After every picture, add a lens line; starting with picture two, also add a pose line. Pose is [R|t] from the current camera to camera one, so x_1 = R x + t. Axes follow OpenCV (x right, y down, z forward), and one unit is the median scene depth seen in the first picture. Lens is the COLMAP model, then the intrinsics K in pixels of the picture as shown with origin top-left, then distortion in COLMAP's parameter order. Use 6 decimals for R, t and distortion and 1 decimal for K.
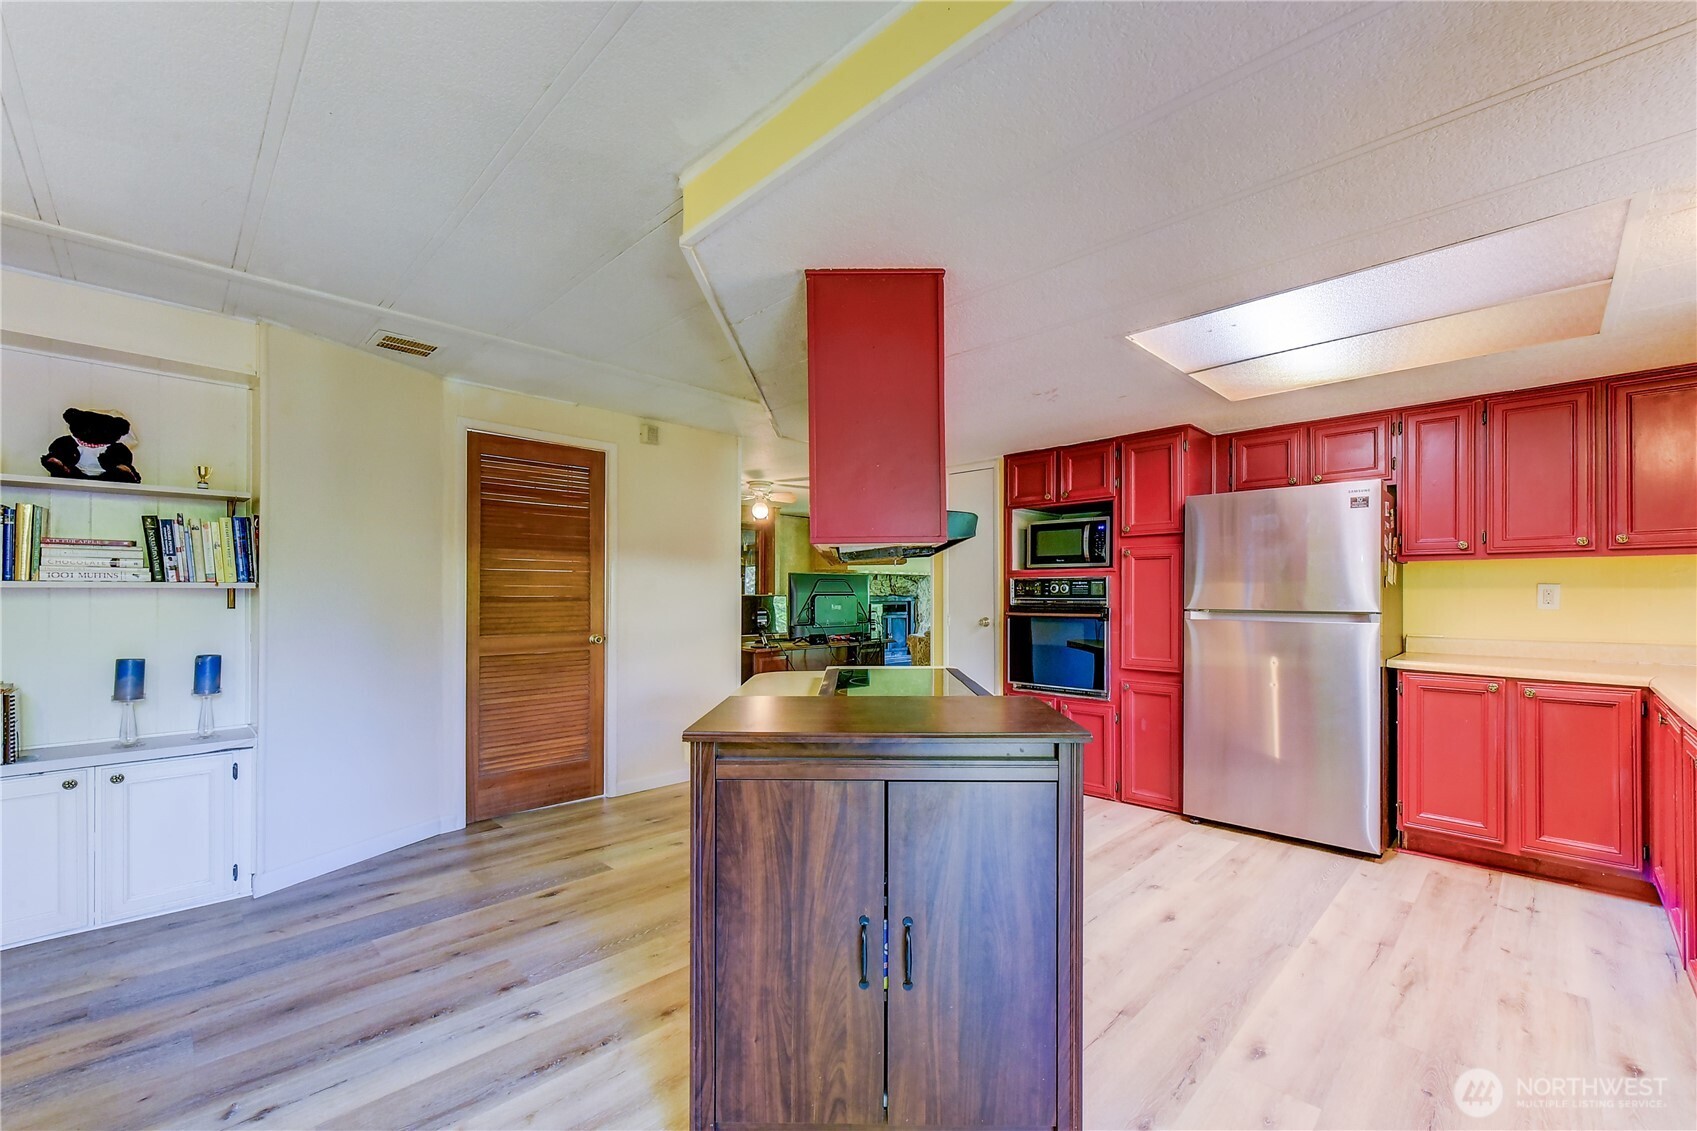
lens RADIAL K [[688.9, 0, 845.3], [0, 688.9, 580.7], [0, 0, 1]] dist [0.001572, 0.000246]
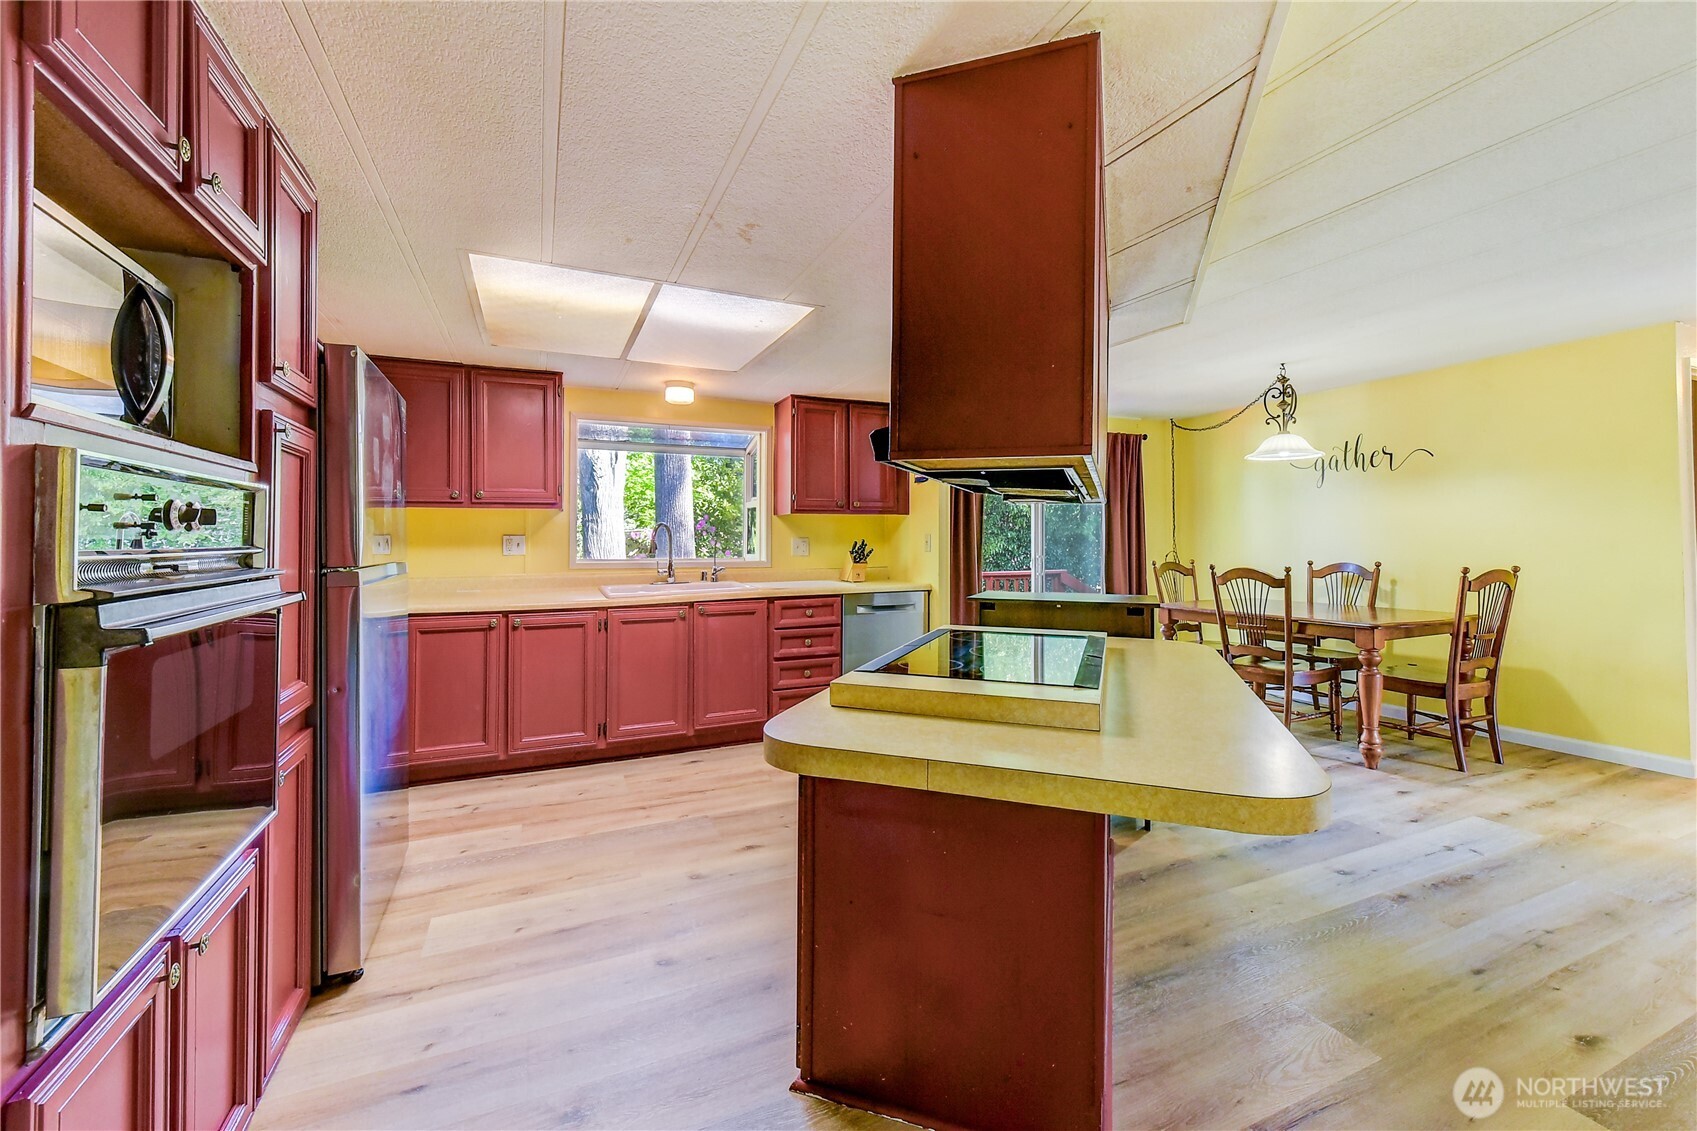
lens RADIAL K [[688.9, 0, 847.4], [0, 688.9, 550.9], [0, 0, 1]] dist [0.001572, 0.000246]
pose [[-0.938708, -0.003624, 0.344694, -0.029987], [-0.007002, 0.999939, -0.008556, 0.045860], [-0.344642, -0.010446, -0.938676, 1.992740]]
